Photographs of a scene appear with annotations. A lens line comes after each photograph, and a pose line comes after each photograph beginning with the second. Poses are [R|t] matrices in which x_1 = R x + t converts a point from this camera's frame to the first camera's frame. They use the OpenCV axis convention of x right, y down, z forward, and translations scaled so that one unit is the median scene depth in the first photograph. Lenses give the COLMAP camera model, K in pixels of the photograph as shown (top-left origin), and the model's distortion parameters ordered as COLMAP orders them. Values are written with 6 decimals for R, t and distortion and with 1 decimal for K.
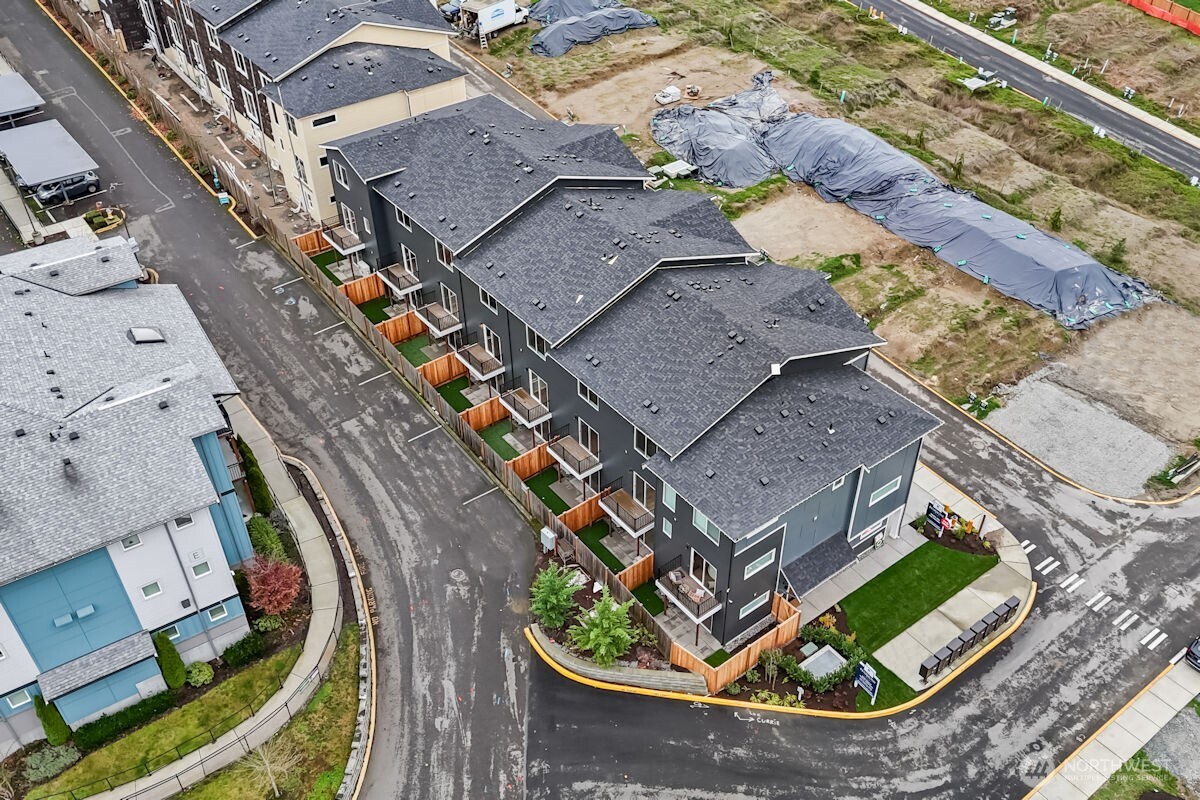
lens RADIAL K [[1046.0, 0, 600.0], [0, 1046.0, 400.0], [0, 0, 1]] dist [0.050006, -0.026174]
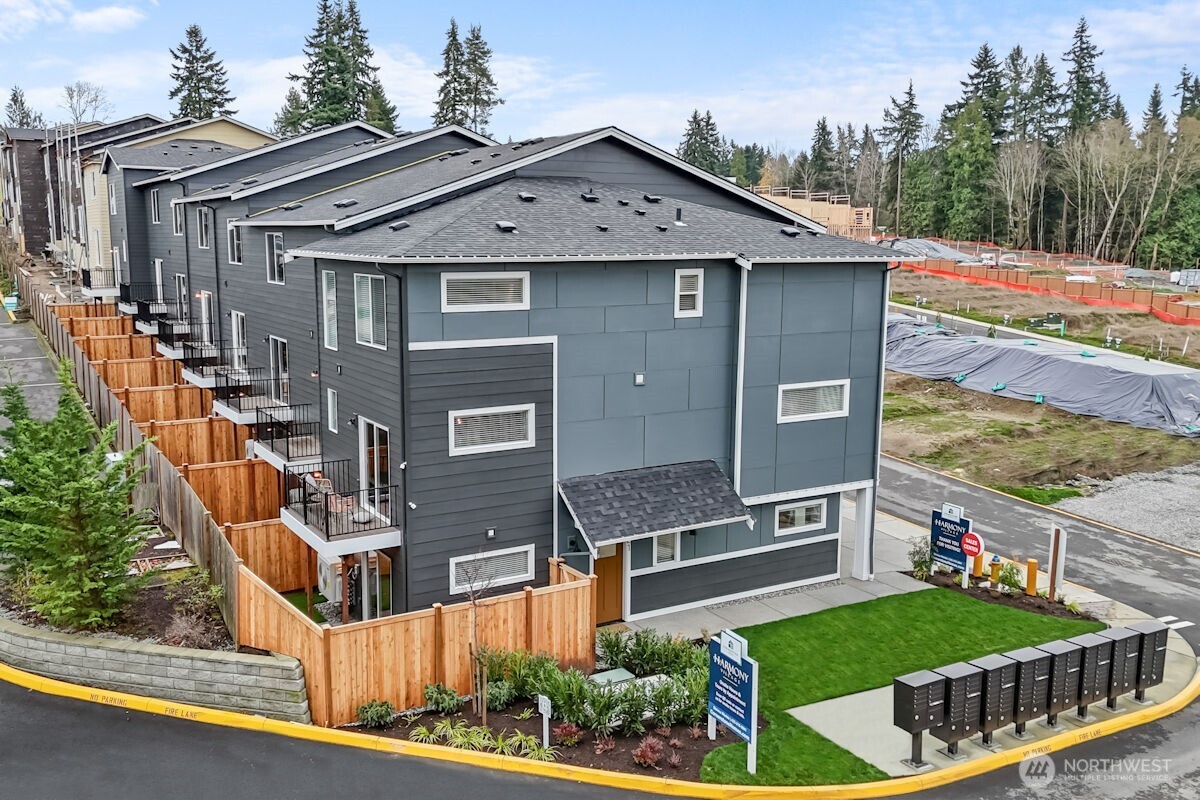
lens RADIAL K [[1065.5, 0, 515.0], [0, 1065.5, 399.7], [0, 0, 1]] dist [0.005119, -0.011334]
pose [[0.987199, 0.048921, -0.151807, 0.146607], [-0.119949, 0.855055, -0.504473, 0.235975], [0.105124, 0.516224, 0.849978, 0.406033]]
